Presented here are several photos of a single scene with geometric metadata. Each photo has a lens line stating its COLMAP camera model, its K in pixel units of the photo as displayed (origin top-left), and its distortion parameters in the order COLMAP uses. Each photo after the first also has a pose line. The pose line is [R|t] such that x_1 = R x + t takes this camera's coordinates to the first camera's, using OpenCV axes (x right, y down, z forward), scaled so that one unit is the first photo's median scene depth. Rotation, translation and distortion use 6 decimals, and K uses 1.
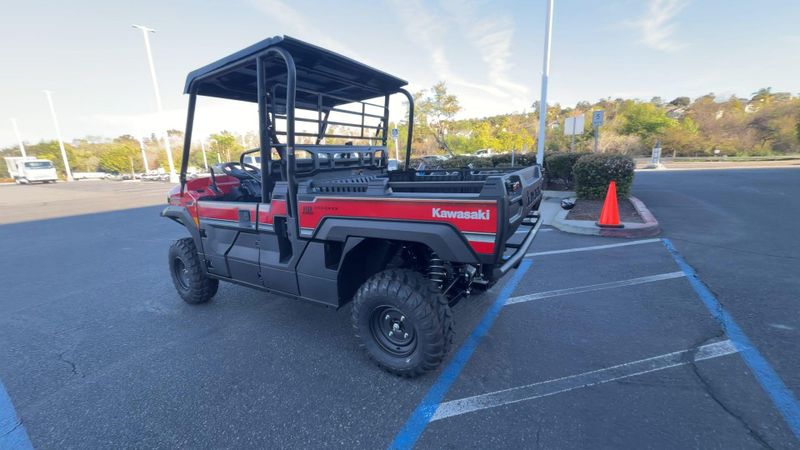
lens RADIAL K [[310.4, 0, 397.5], [0, 310.4, 228.7], [0, 0, 1]] dist [0.000330, -0.000739]
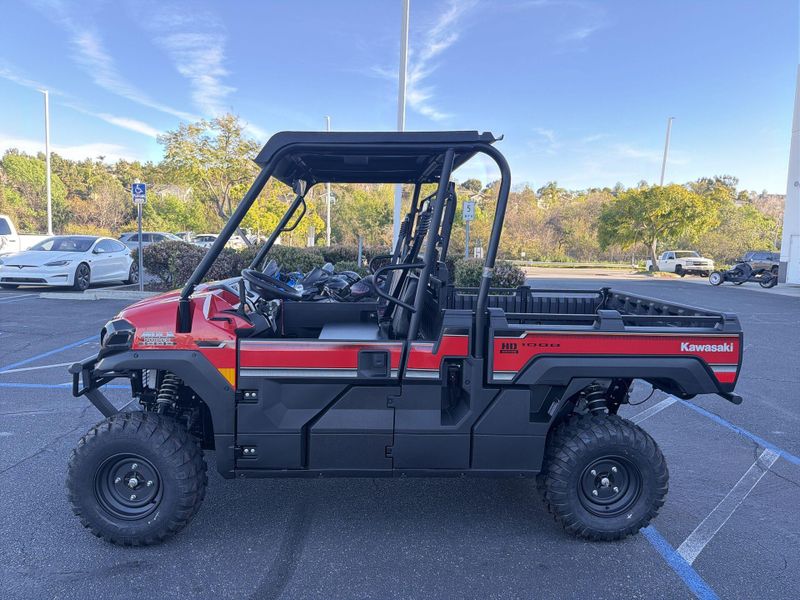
lens RADIAL K [[562.3, 0, 394.4], [0, 562.3, 308.4], [0, 0, 1]] dist [0.057716, -0.076115]
pose [[0.829183, 0.002580, 0.558972, -1.156697], [0.055192, 0.994725, -0.086463, -0.046167], [-0.556246, 0.102544, 0.824666, -0.011328]]
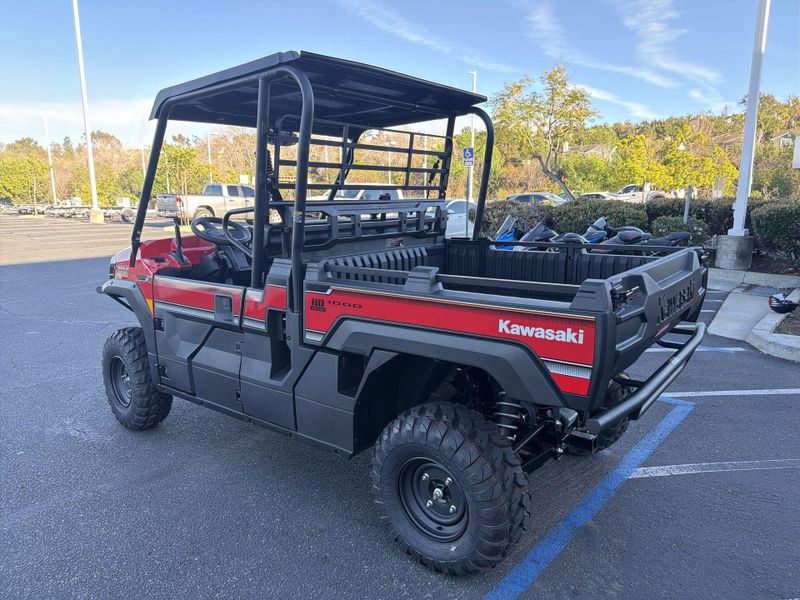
lens RADIAL K [[562.3, 0, 393.7], [0, 562.3, 296.9], [0, 0, 1]] dist [0.057716, -0.076115]
pose [[0.989995, 0.058507, -0.128404, 0.026798], [-0.063388, 0.997401, -0.034257, -0.039463], [0.126066, 0.042053, 0.991130, -0.169247]]
